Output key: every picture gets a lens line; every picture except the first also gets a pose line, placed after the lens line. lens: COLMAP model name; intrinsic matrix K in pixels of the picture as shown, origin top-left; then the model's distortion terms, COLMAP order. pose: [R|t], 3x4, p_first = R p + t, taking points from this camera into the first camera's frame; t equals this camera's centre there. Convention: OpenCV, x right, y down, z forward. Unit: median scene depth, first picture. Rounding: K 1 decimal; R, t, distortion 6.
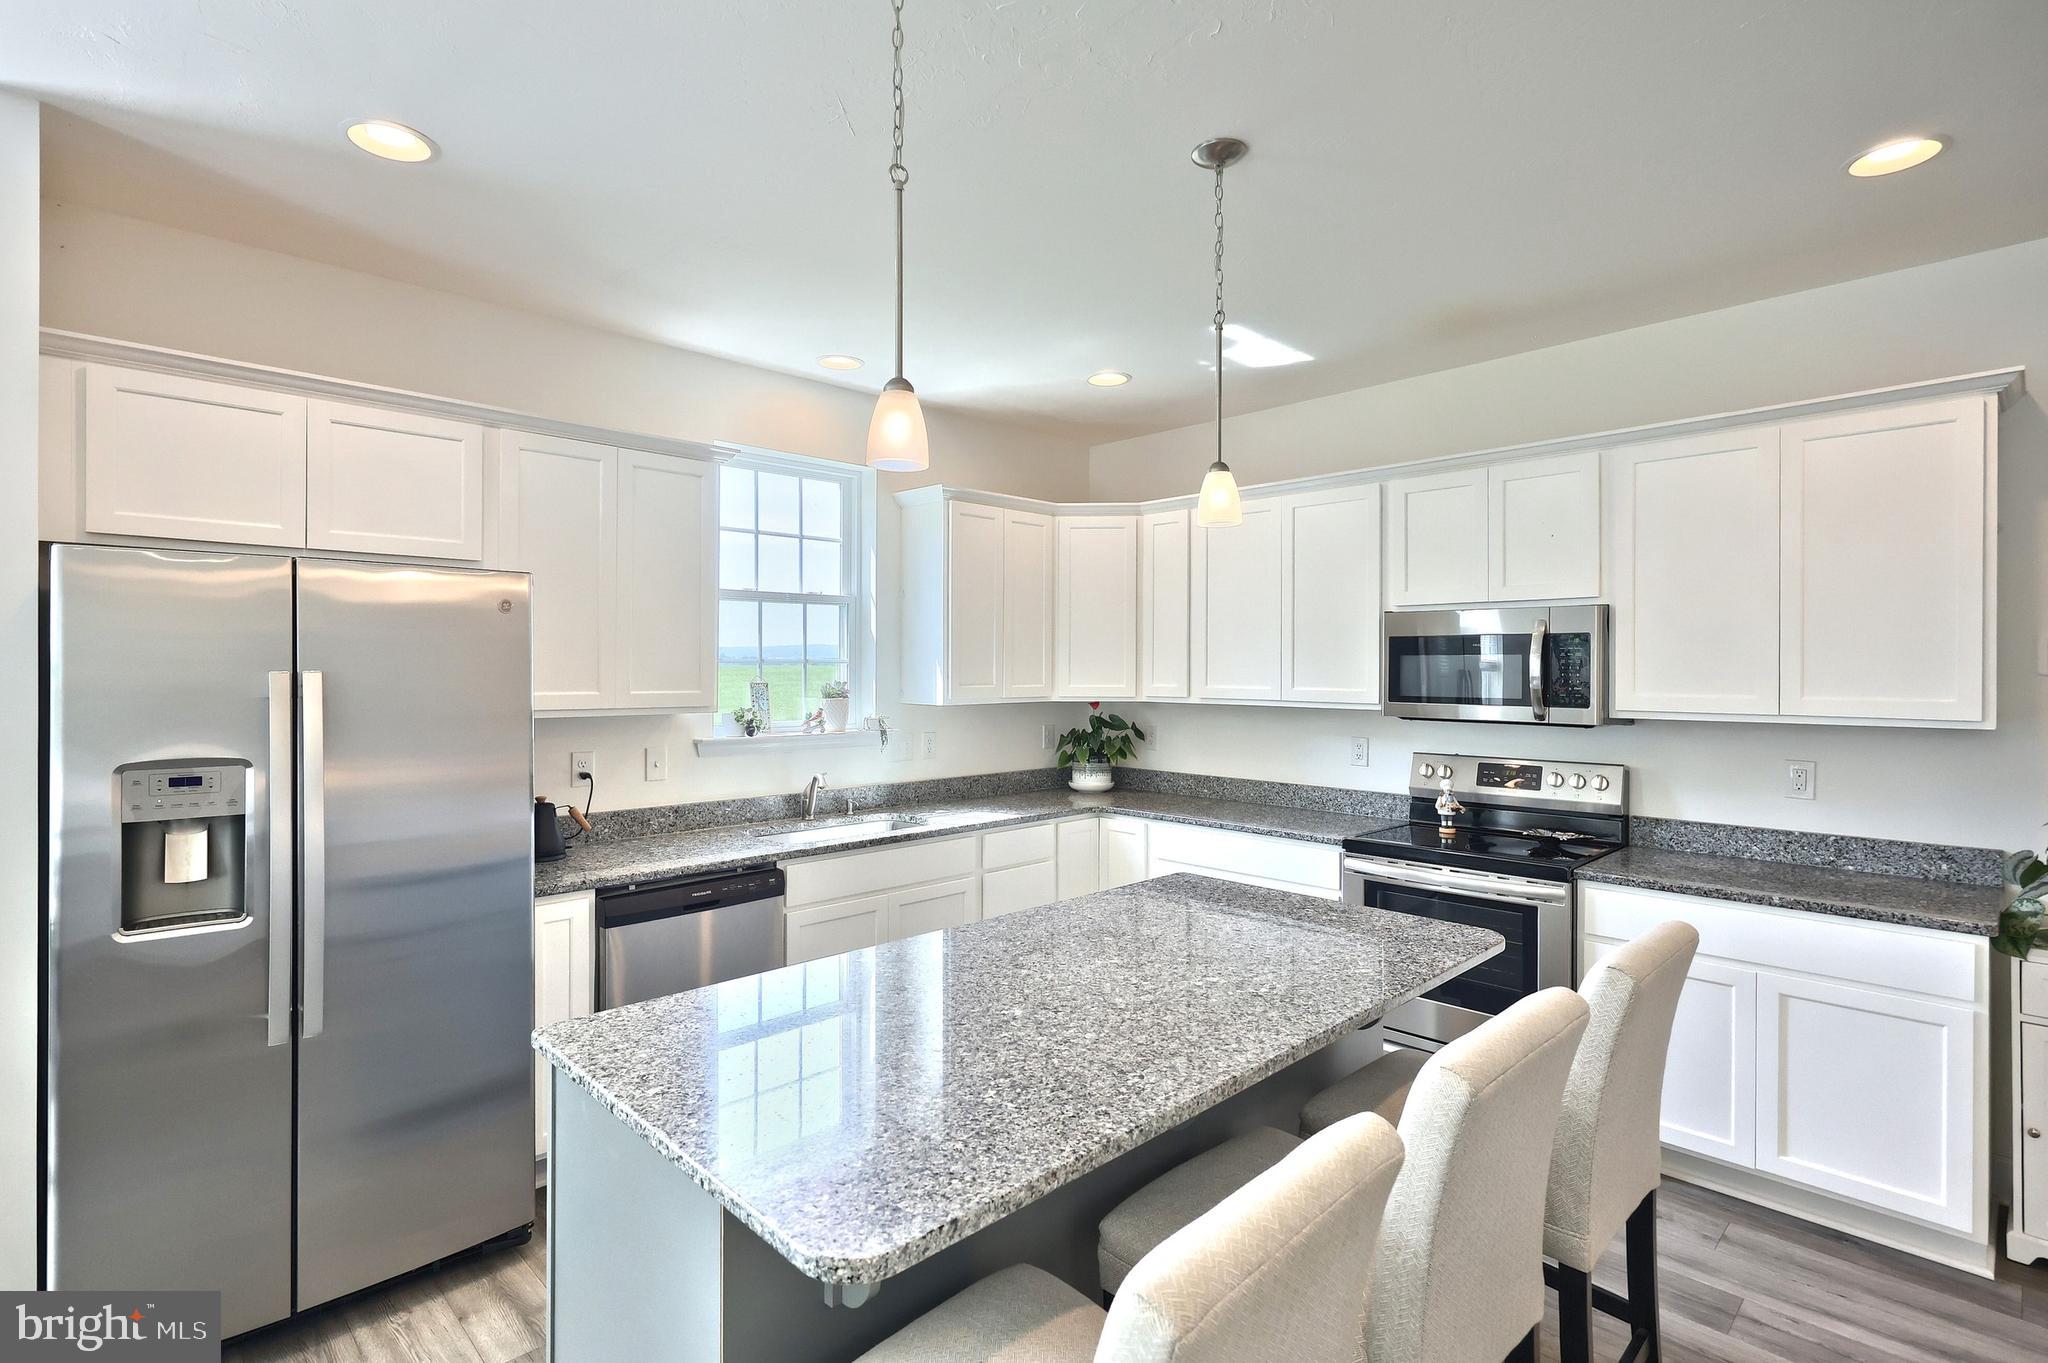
lens RADIAL K [[977.9, 0, 1018.6], [0, 977.9, 674.5], [0, 0, 1]] dist [0.000692, 0.001538]
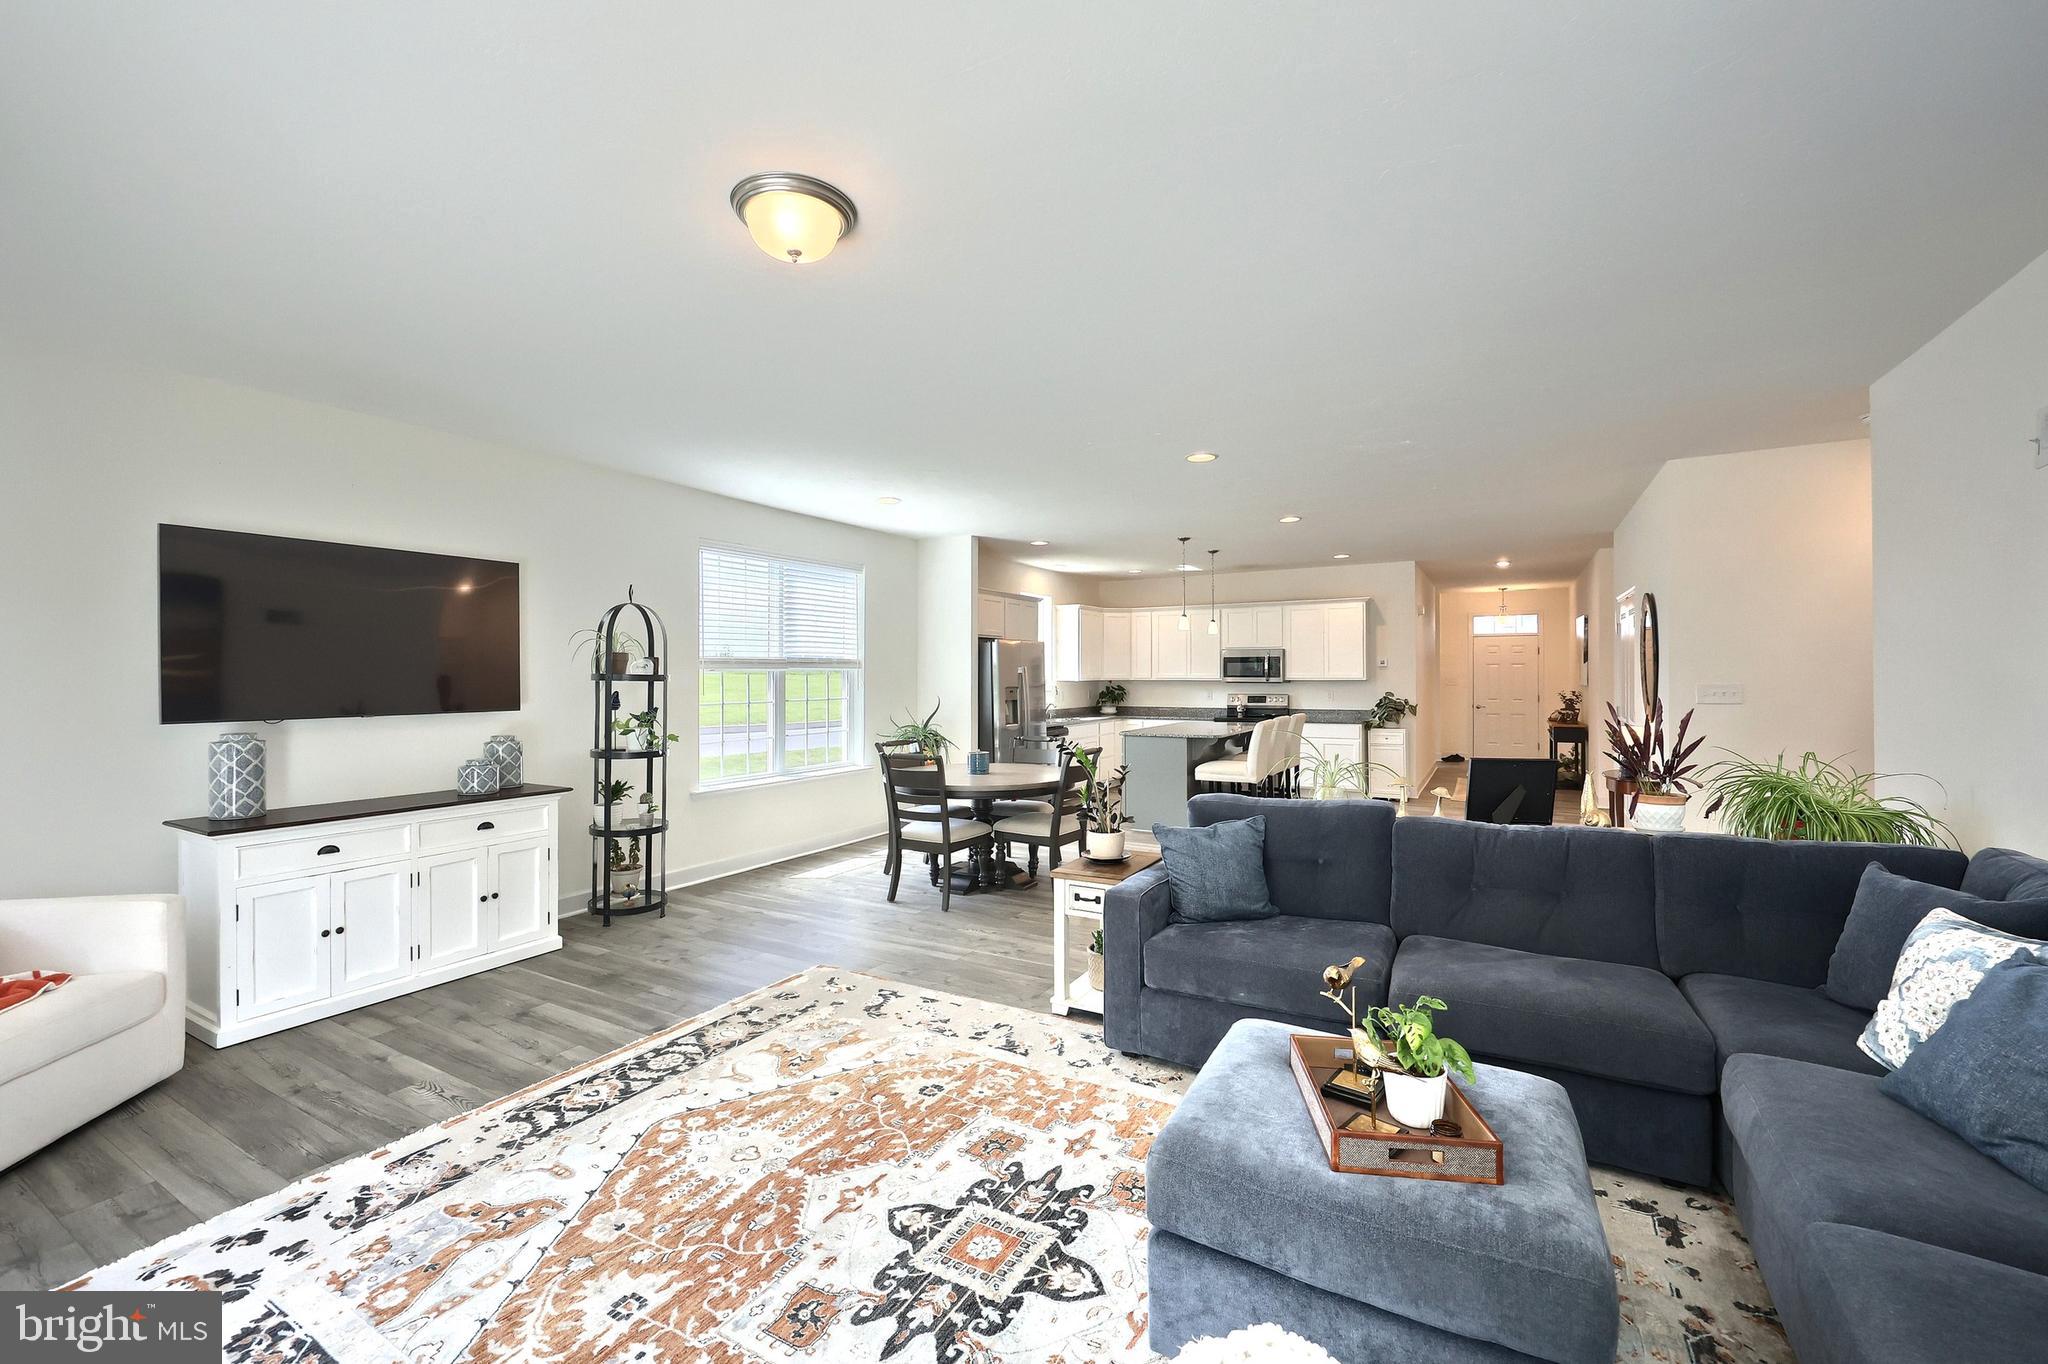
lens RADIAL K [[837.0, 0, 1037.6], [0, 837.0, 669.4], [0, 0, 1]] dist [0.003593, 0.000069]
pose [[0.956708, -0.001875, 0.291042, -1.086092], [0.005078, 0.999935, -0.010249, 0.028448], [-0.291004, 0.011283, 0.956655, -1.573962]]
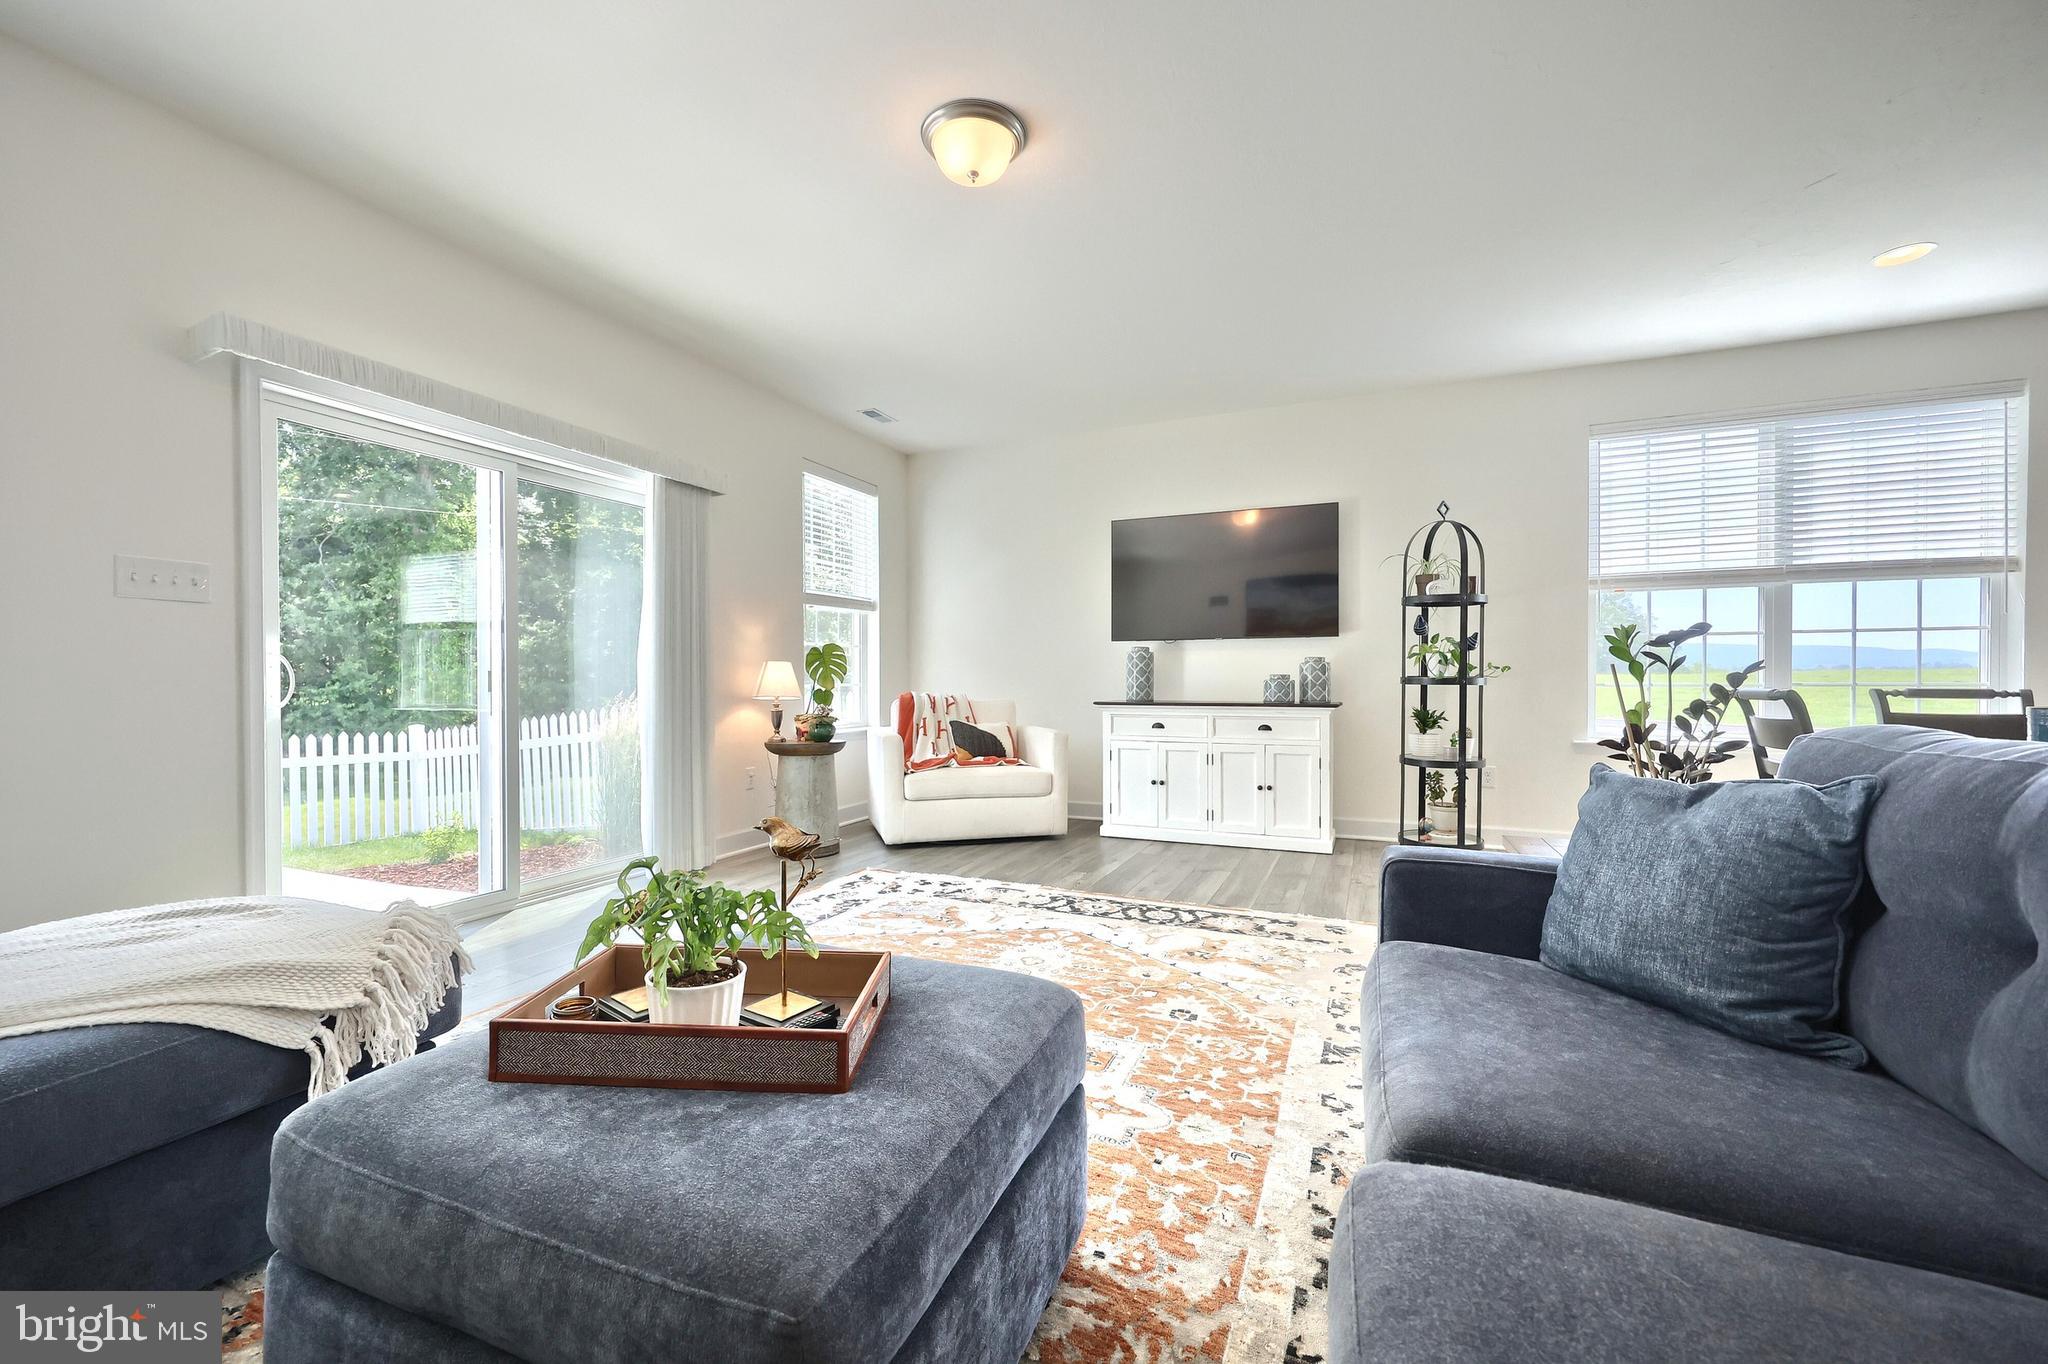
lens RADIAL K [[837.0, 0, 1003.8], [0, 837.0, 676.6], [0, 0, 1]] dist [0.003593, 0.000069]
pose [[0.375017, -0.004709, -0.927006, -0.359785], [-0.003190, 0.999975, -0.006371, 0.155745], [0.927013, 0.005346, 0.374992, -1.154597]]
